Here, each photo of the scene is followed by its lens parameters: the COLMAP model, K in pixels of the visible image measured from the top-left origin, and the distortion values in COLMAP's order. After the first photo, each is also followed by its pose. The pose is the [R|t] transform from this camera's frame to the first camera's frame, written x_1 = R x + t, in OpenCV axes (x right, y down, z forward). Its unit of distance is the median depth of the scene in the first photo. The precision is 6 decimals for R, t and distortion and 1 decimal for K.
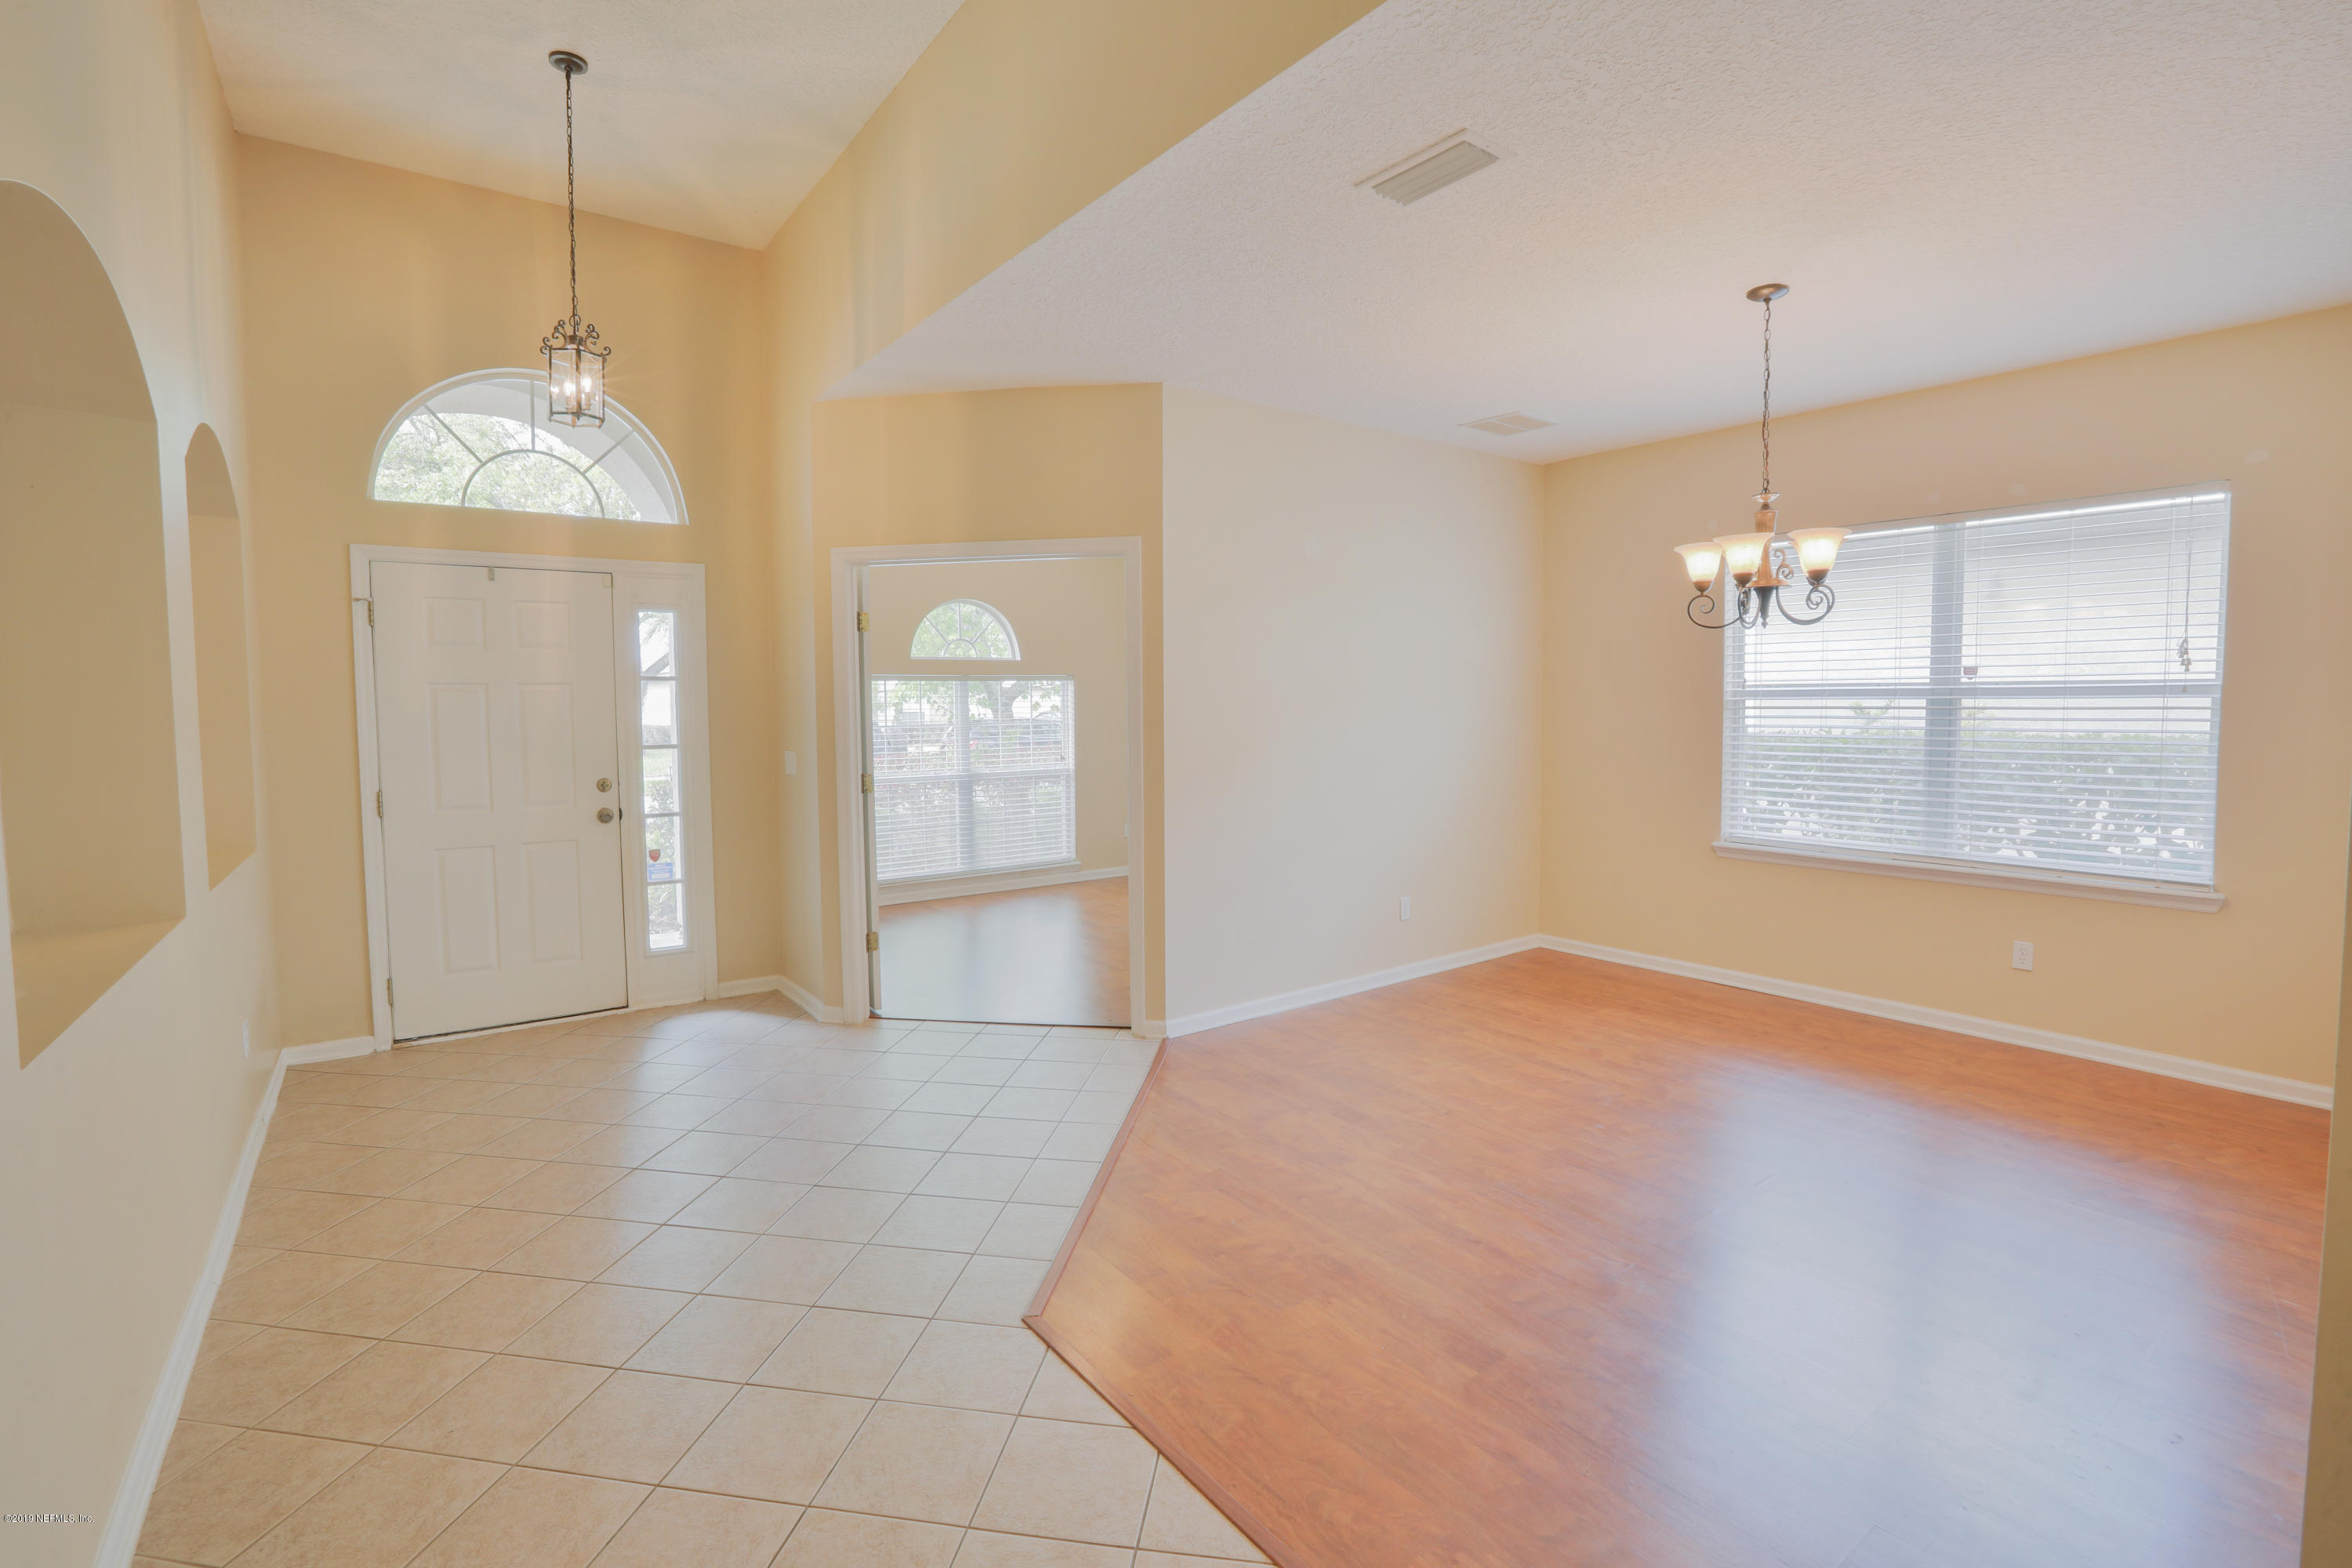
lens RADIAL K [[1096.6, 0, 1170.9], [0, 1096.6, 783.7], [0, 0, 1]] dist [-0.043074, 0.013261]
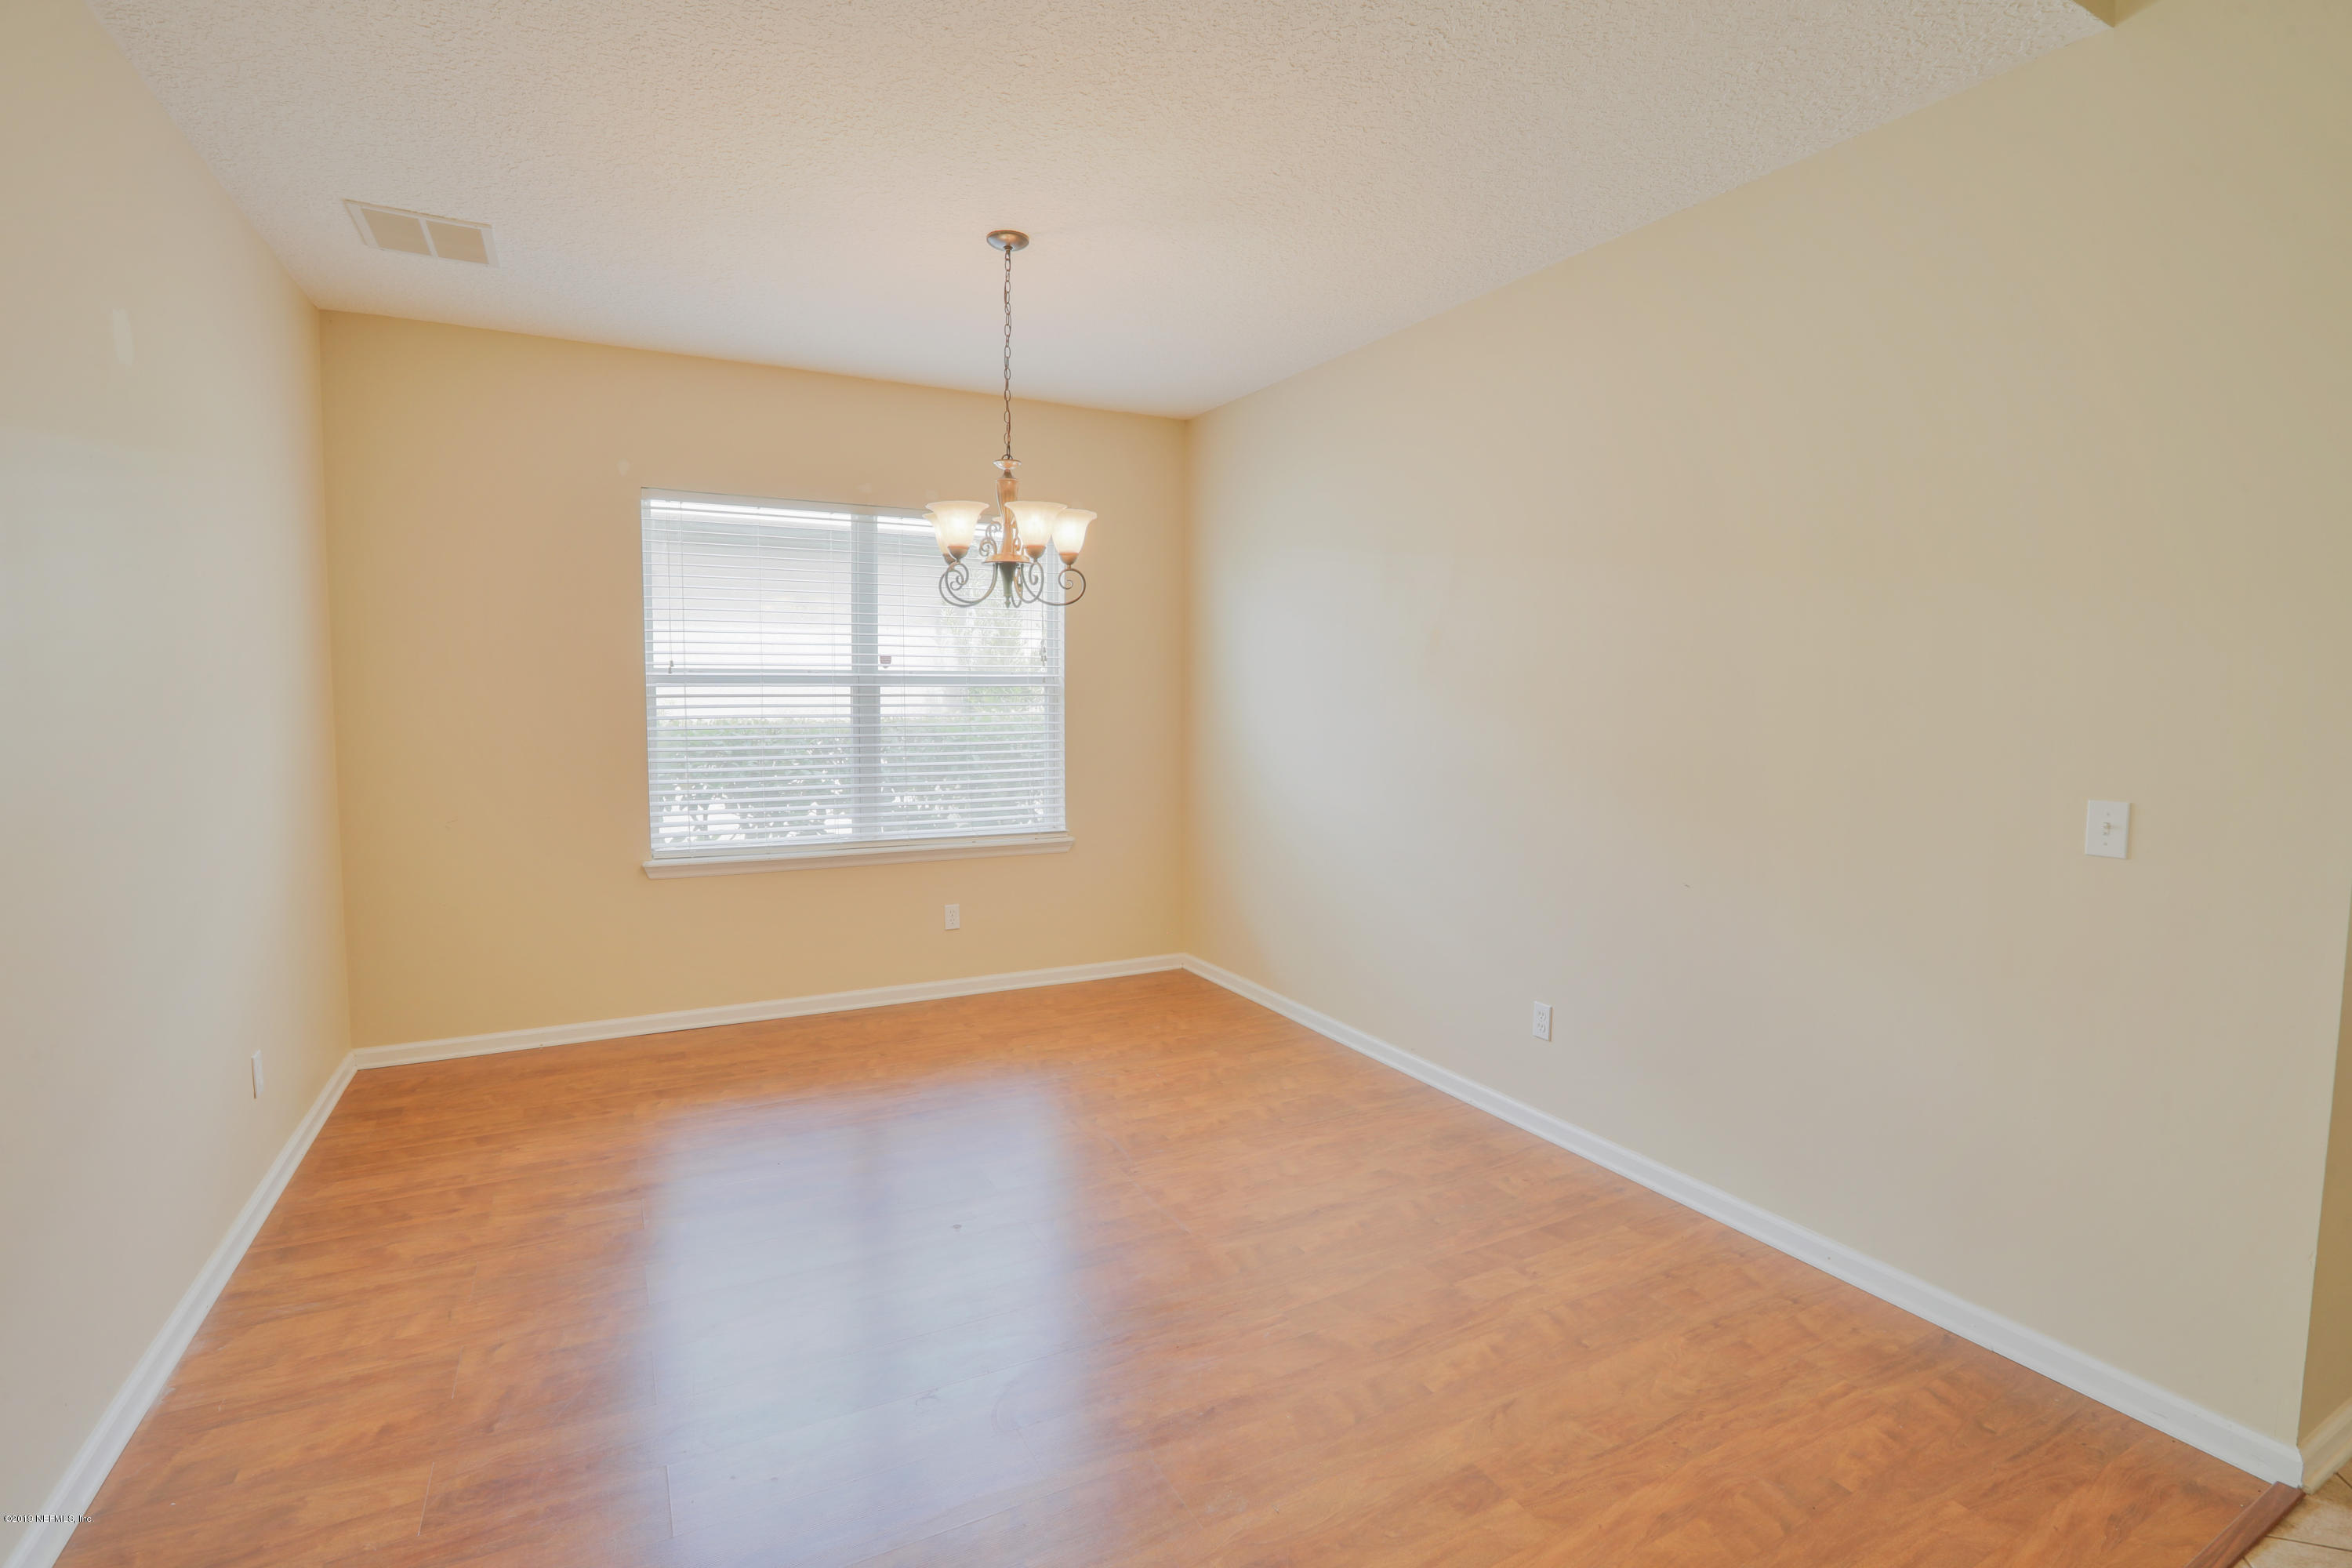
lens RADIAL K [[1096.6, 0, 1162.3], [0, 1096.6, 766.3], [0, 0, 1]] dist [-0.043074, 0.013261]
pose [[0.141945, -0.061569, 0.987958, -0.362899], [0.067627, 0.996335, 0.052375, -0.050970], [-0.987562, 0.059378, 0.145588, 0.760797]]
